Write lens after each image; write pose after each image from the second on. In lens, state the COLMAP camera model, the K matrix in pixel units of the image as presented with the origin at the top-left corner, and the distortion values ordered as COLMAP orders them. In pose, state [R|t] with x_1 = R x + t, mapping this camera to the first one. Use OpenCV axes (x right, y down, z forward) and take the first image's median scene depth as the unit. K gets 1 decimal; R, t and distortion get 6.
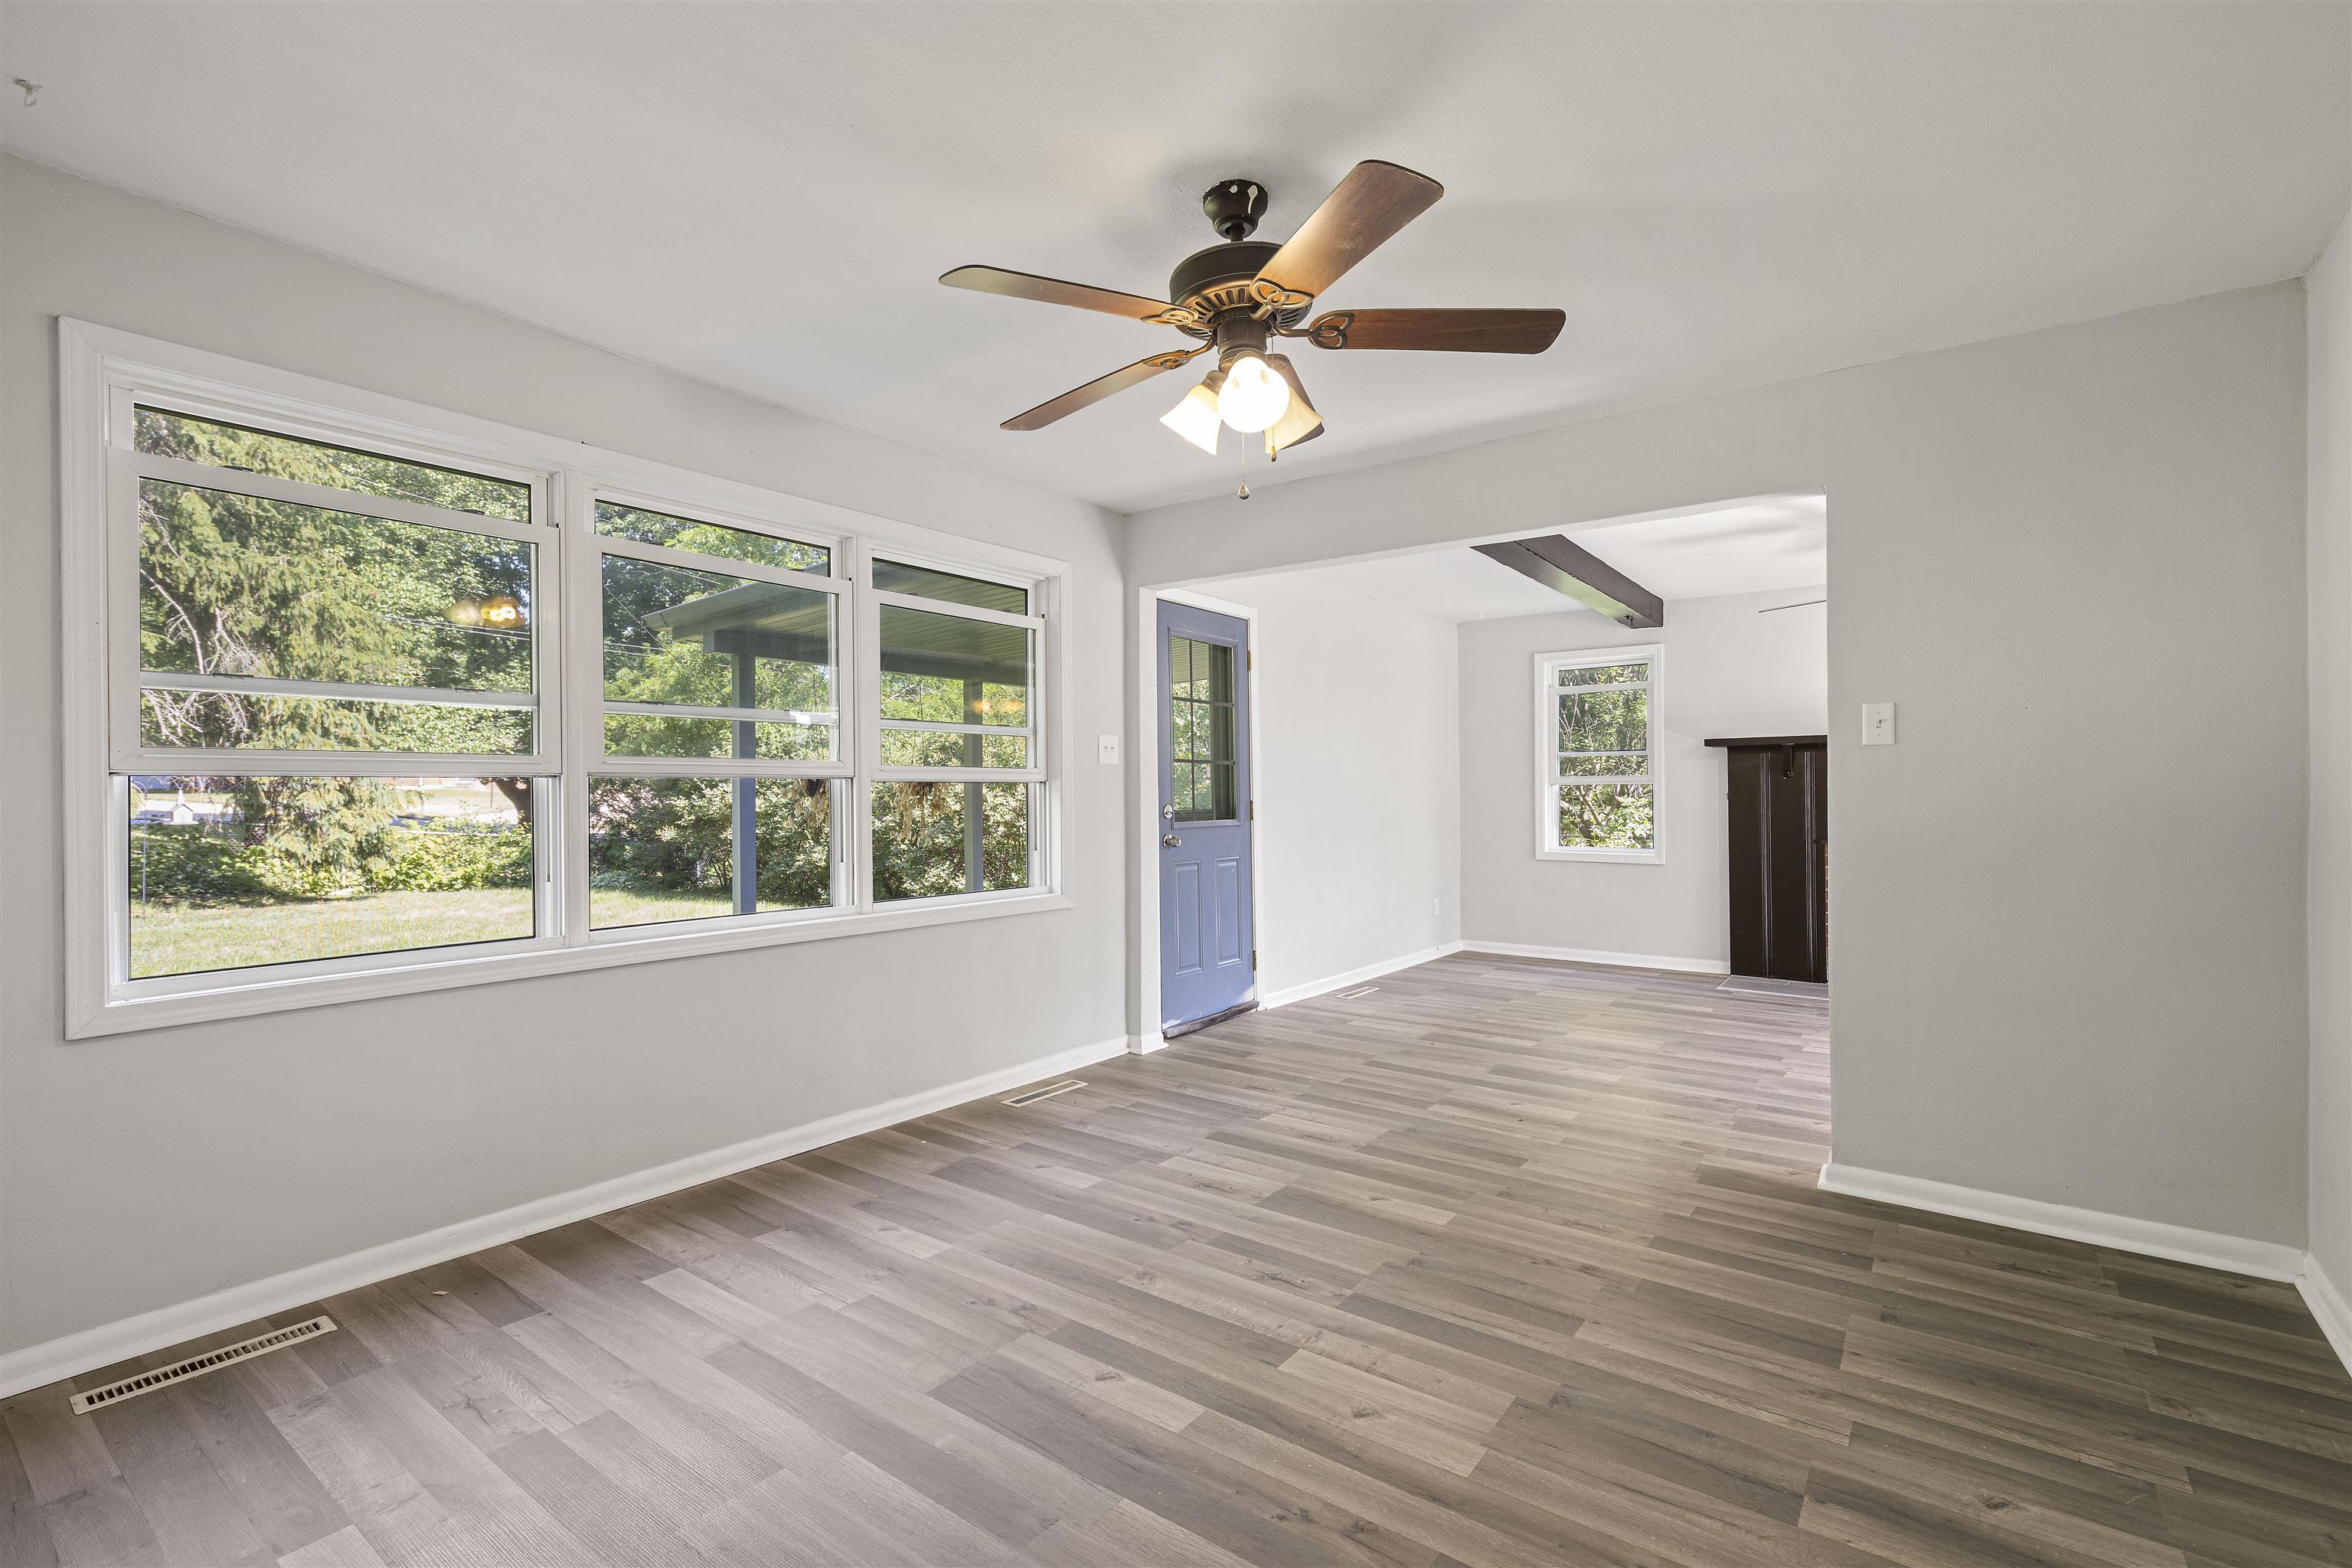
lens RADIAL K [[1061.8, 0, 1154.0], [0, 1061.8, 782.1], [0, 0, 1]] dist [0.012793, -0.000230]
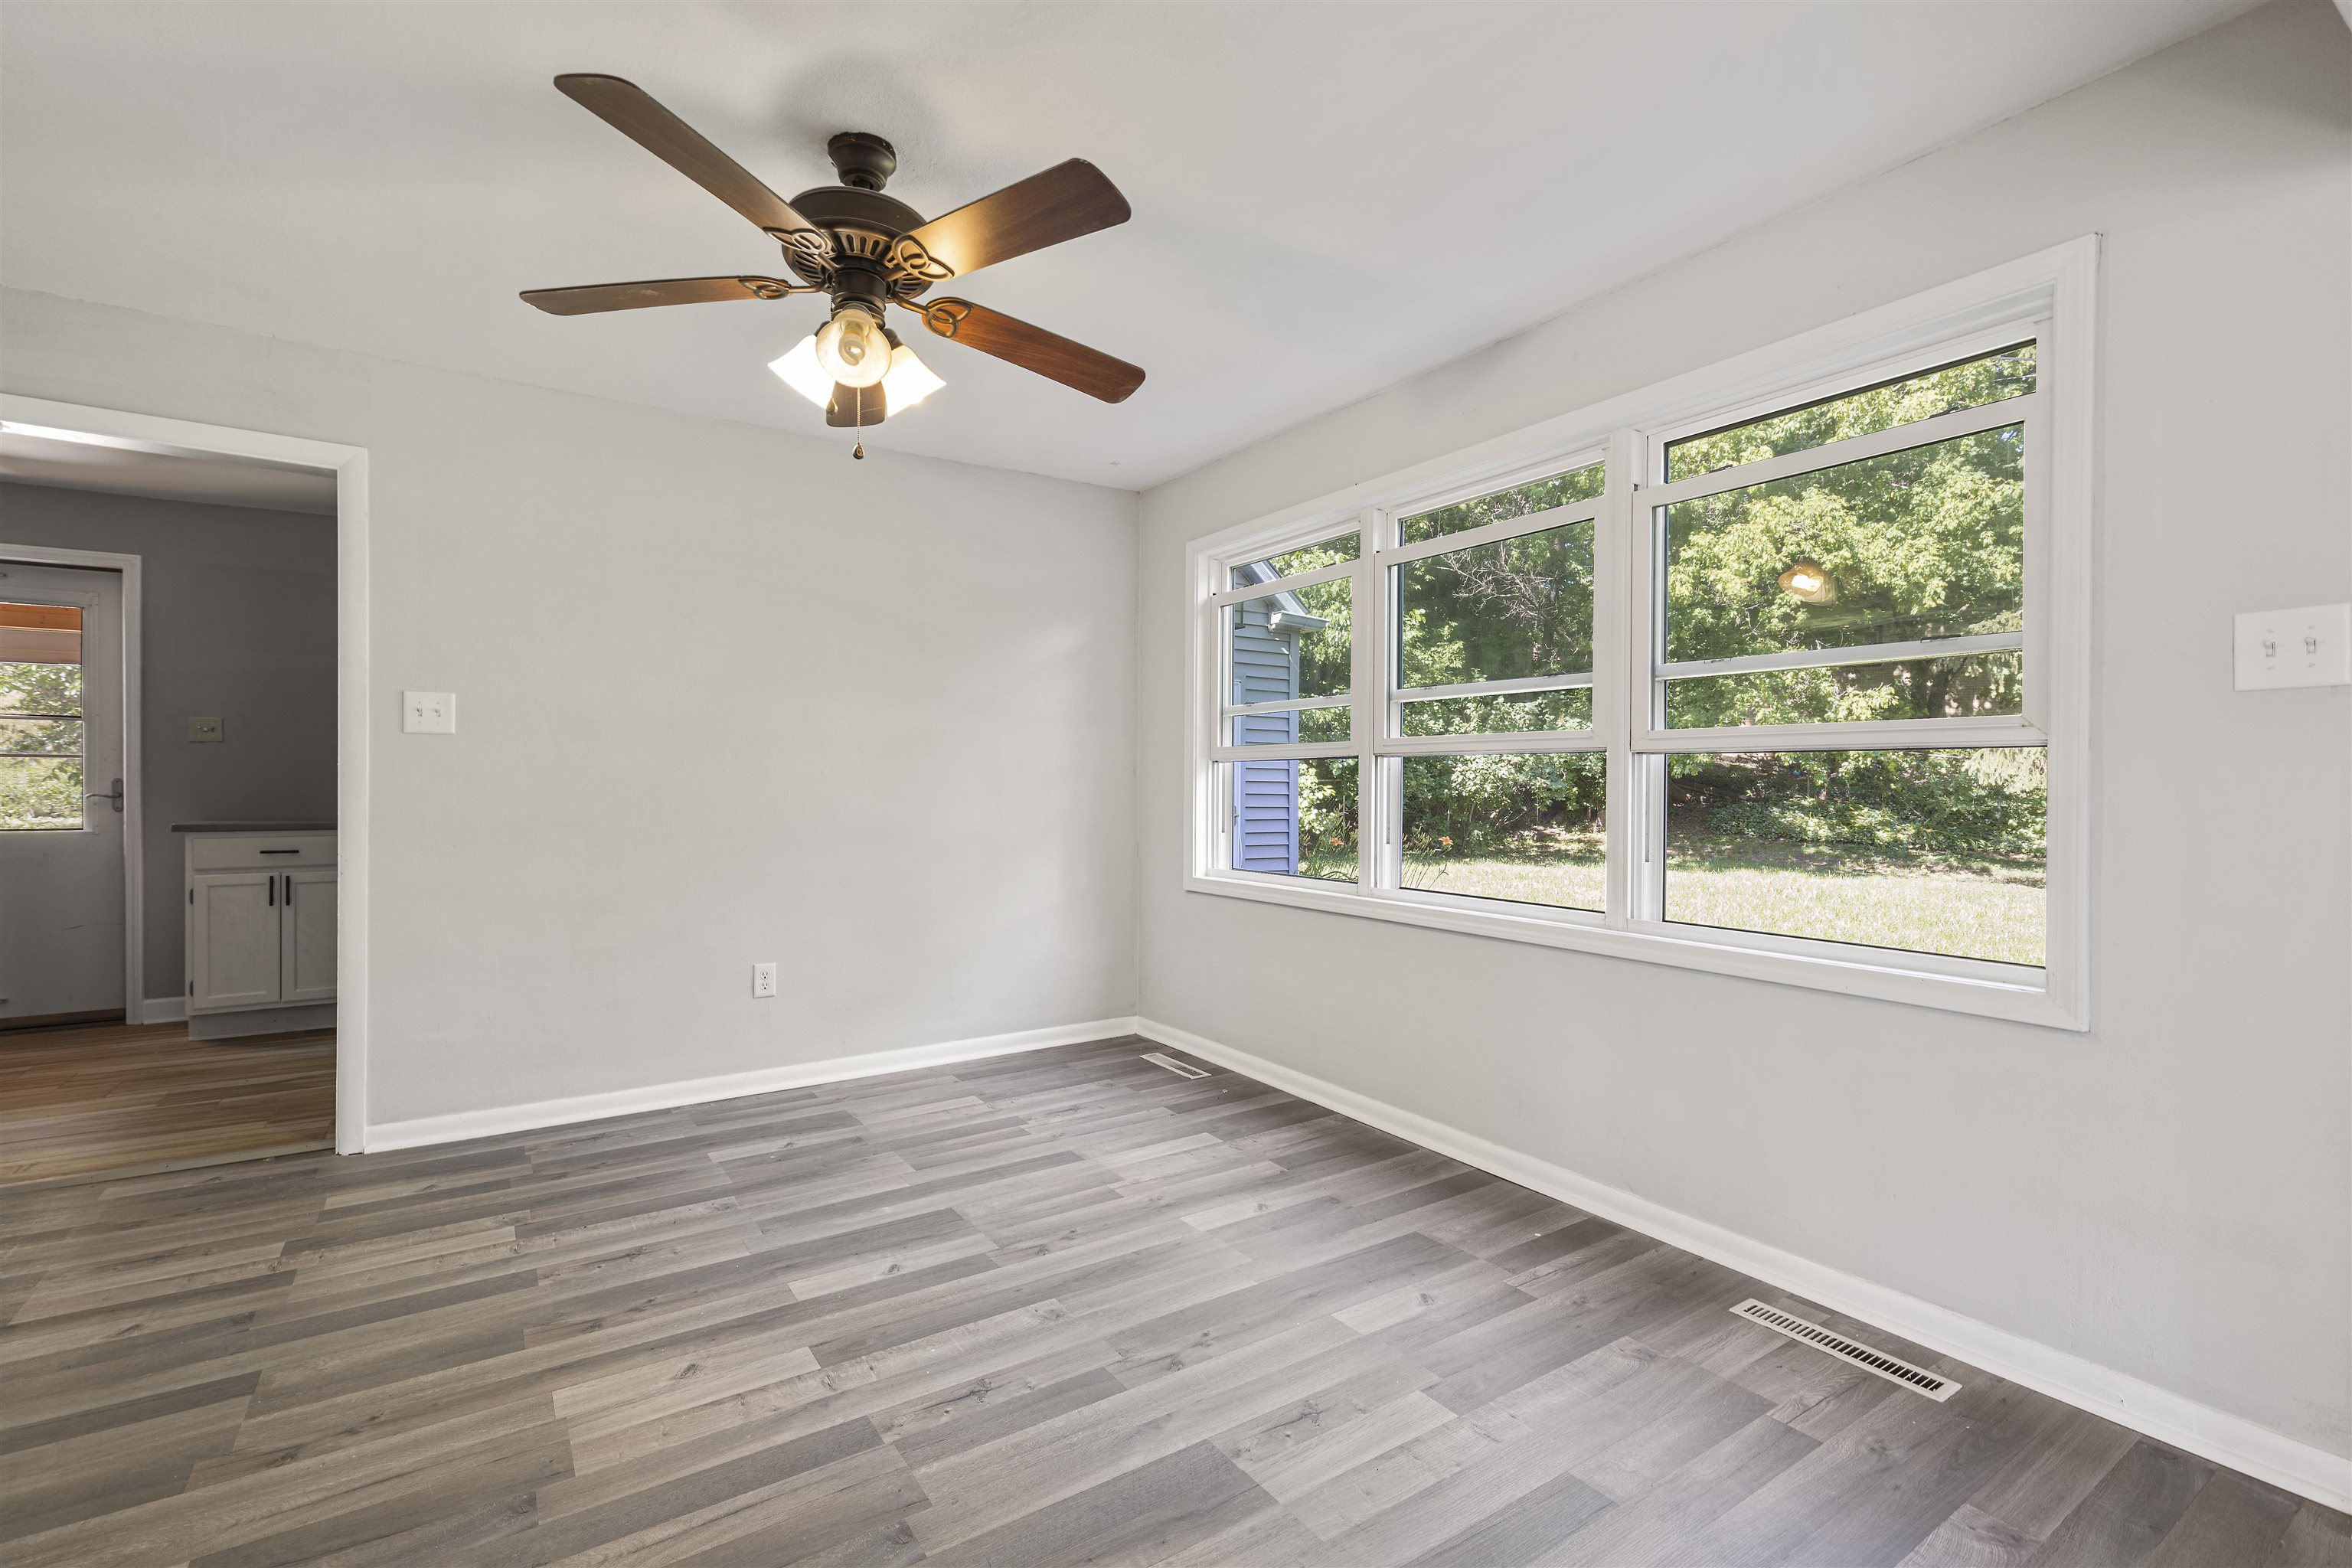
lens RADIAL K [[1061.8, 0, 1154.0], [0, 1061.8, 782.1], [0, 0, 1]] dist [0.012793, -0.000230]
pose [[-0.332209, 0.004005, -0.943197, 0.799207], [0.007959, 0.999967, 0.001443, 0.029058], [0.943172, -0.007027, -0.332230, 1.398145]]
